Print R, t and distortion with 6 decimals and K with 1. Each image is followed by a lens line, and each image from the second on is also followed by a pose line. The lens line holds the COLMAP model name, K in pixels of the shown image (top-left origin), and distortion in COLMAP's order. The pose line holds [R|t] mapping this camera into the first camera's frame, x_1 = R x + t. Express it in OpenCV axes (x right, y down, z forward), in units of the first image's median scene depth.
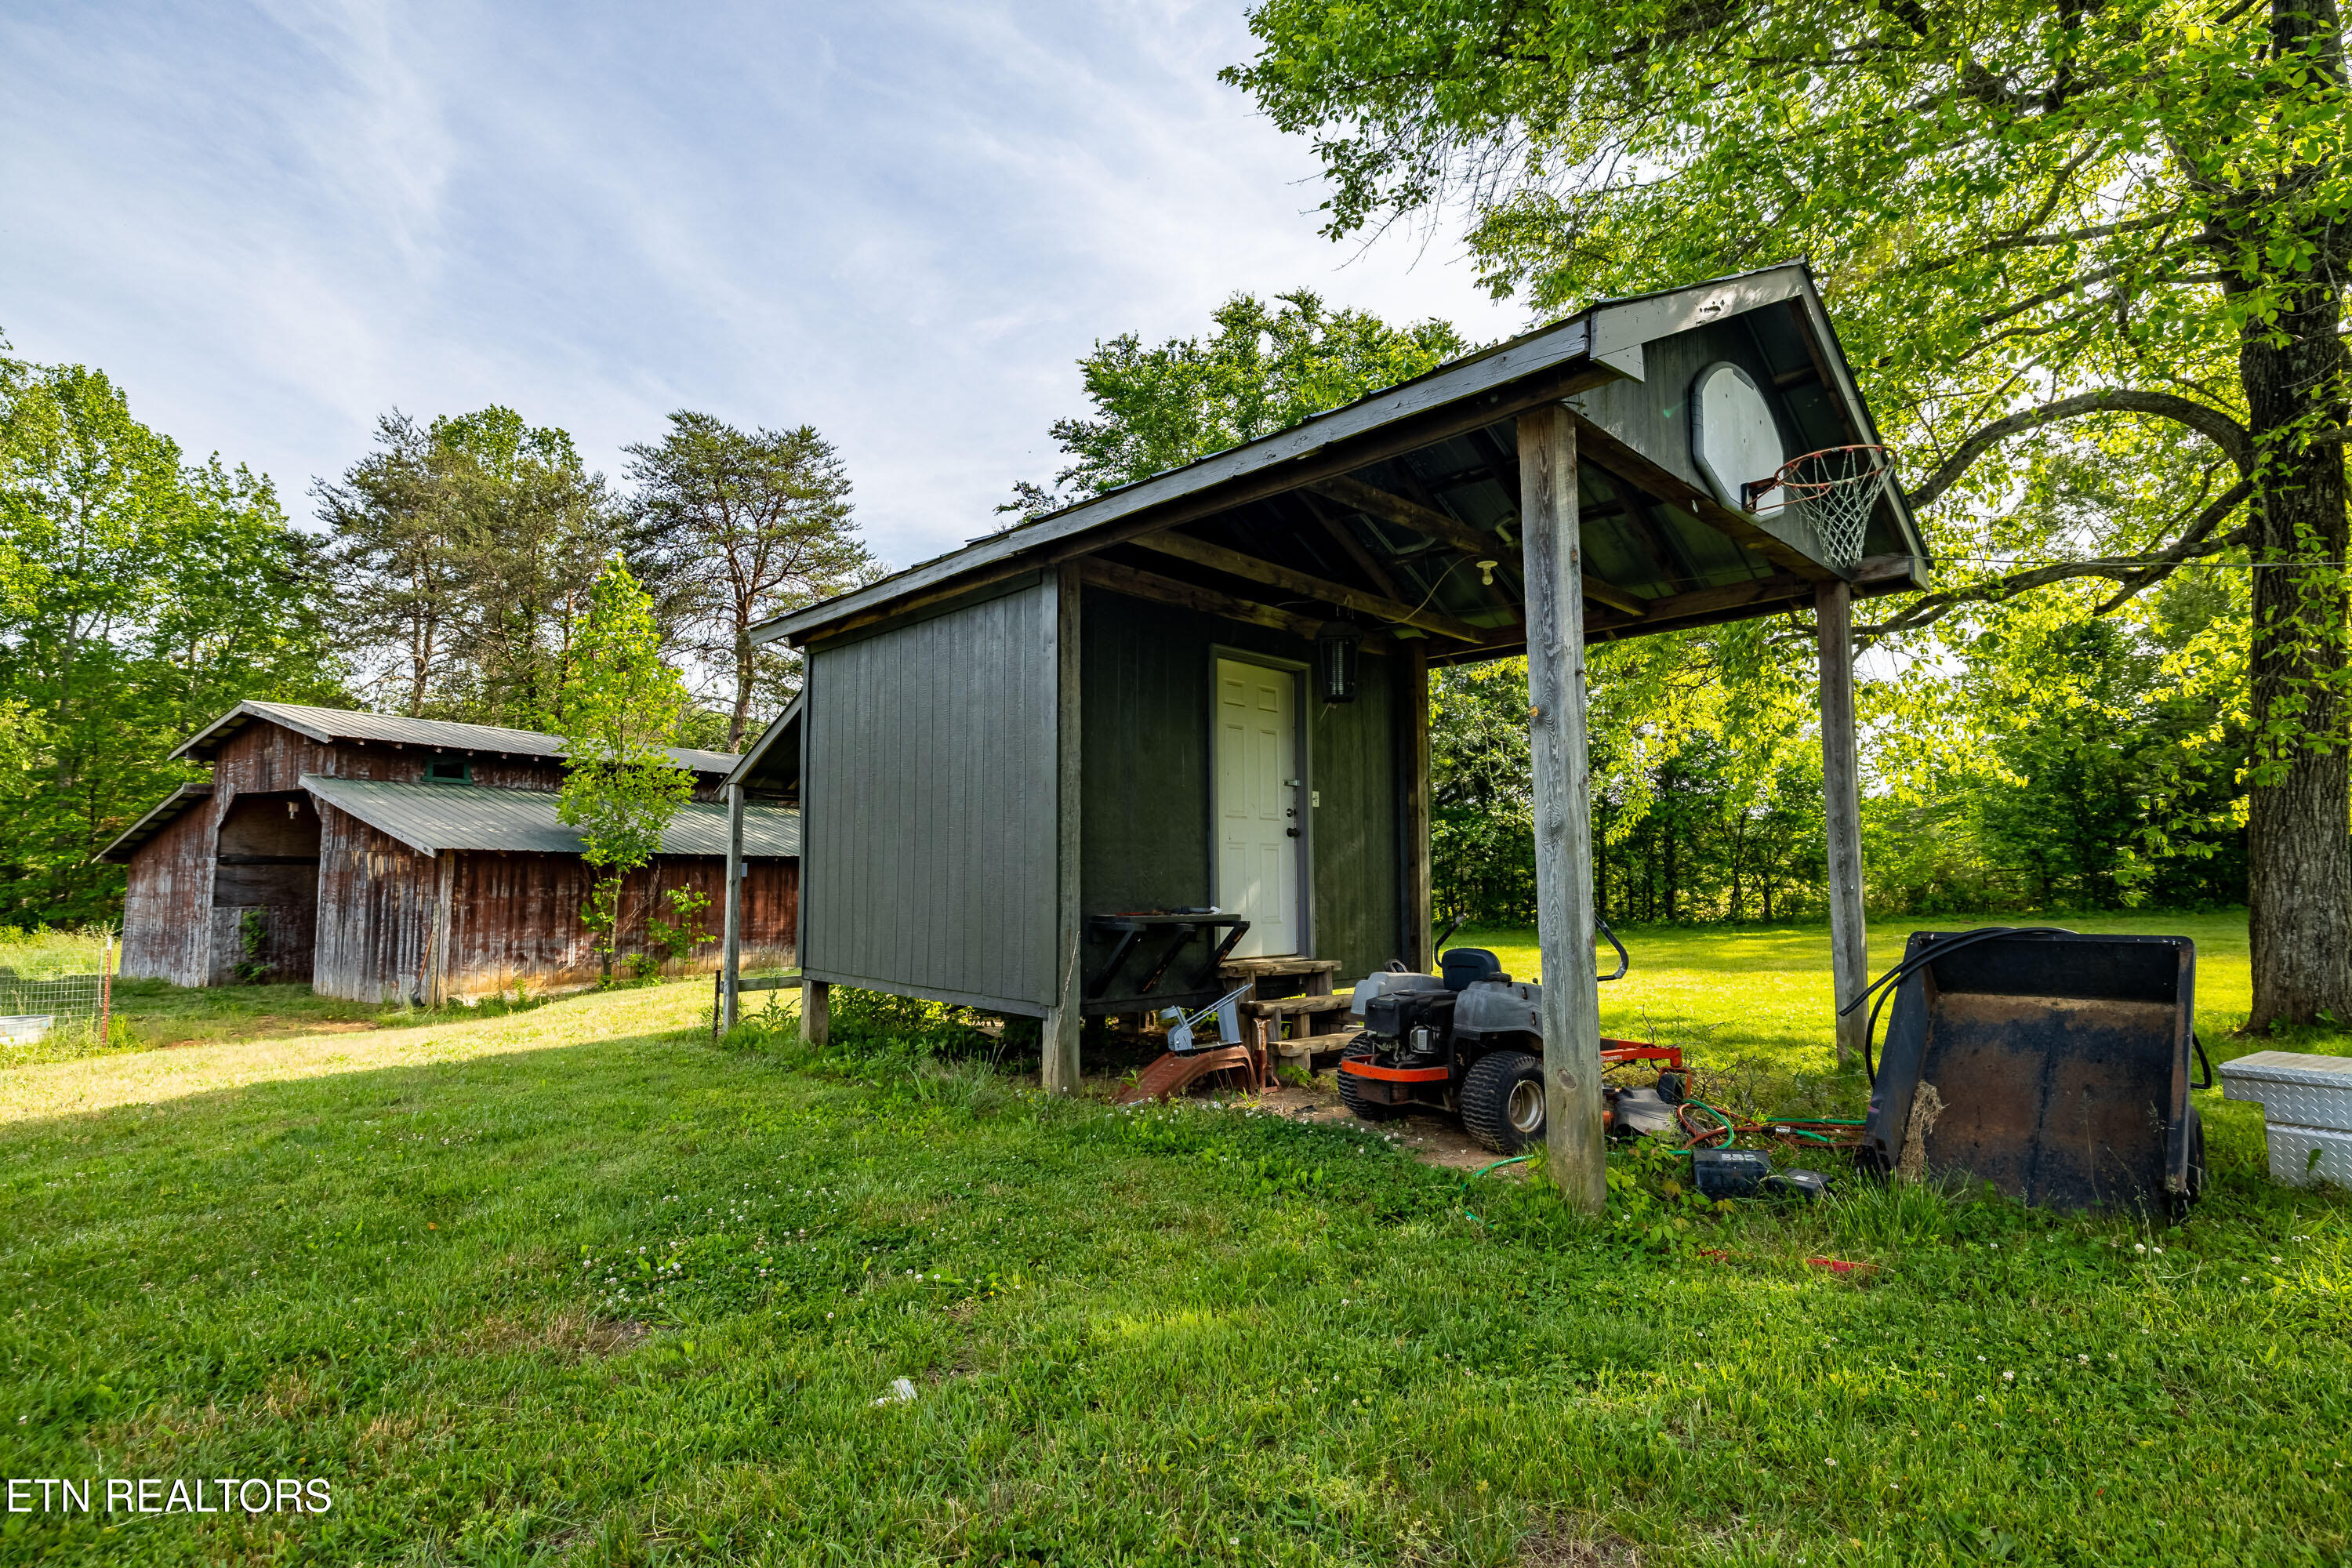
lens RADIAL K [[1088.7, 0, 1176.0], [0, 1088.7, 784.0], [0, 0, 1]] dist [-0.000765, -0.000081]
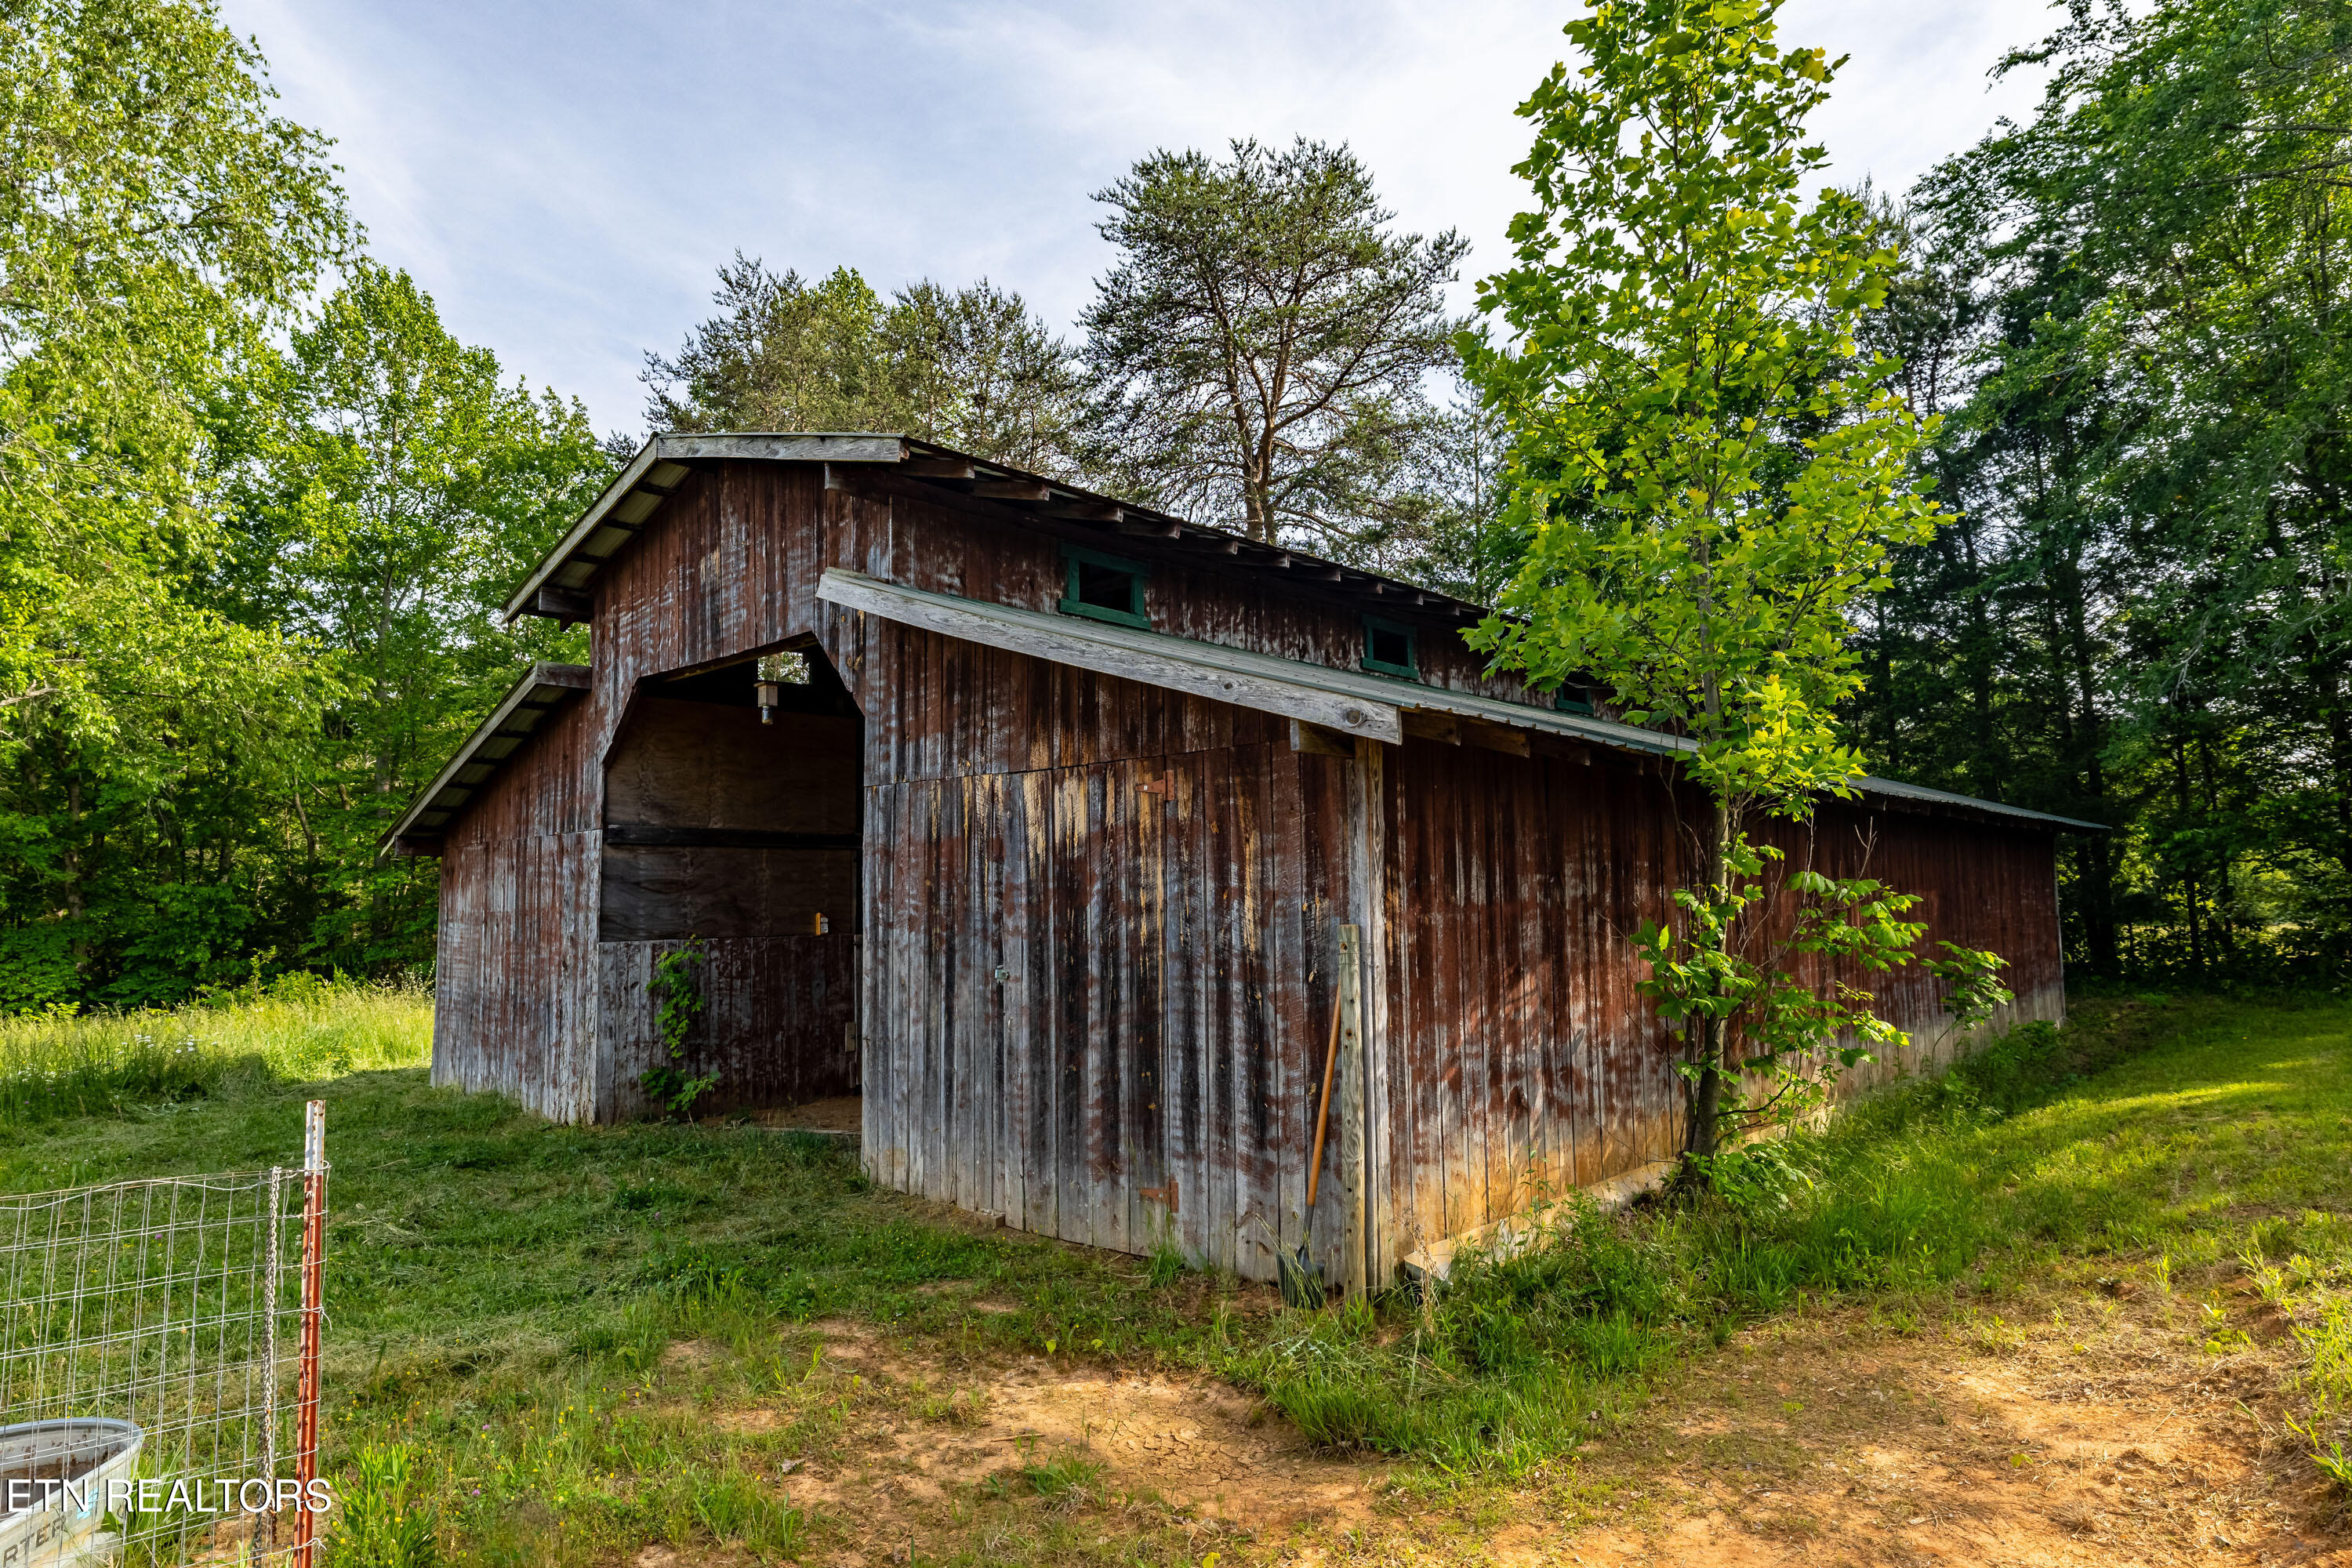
lens RADIAL K [[1268.0, 0, 1176.0], [0, 1268.0, 784.0], [0, 0, 1]] dist [-0.028794, -0.000013]
pose [[0.970252, -0.034665, -0.239604, -0.544707], [0.032102, 0.999378, -0.014592, 0.065571], [0.239961, 0.006466, 0.970761, 0.571898]]
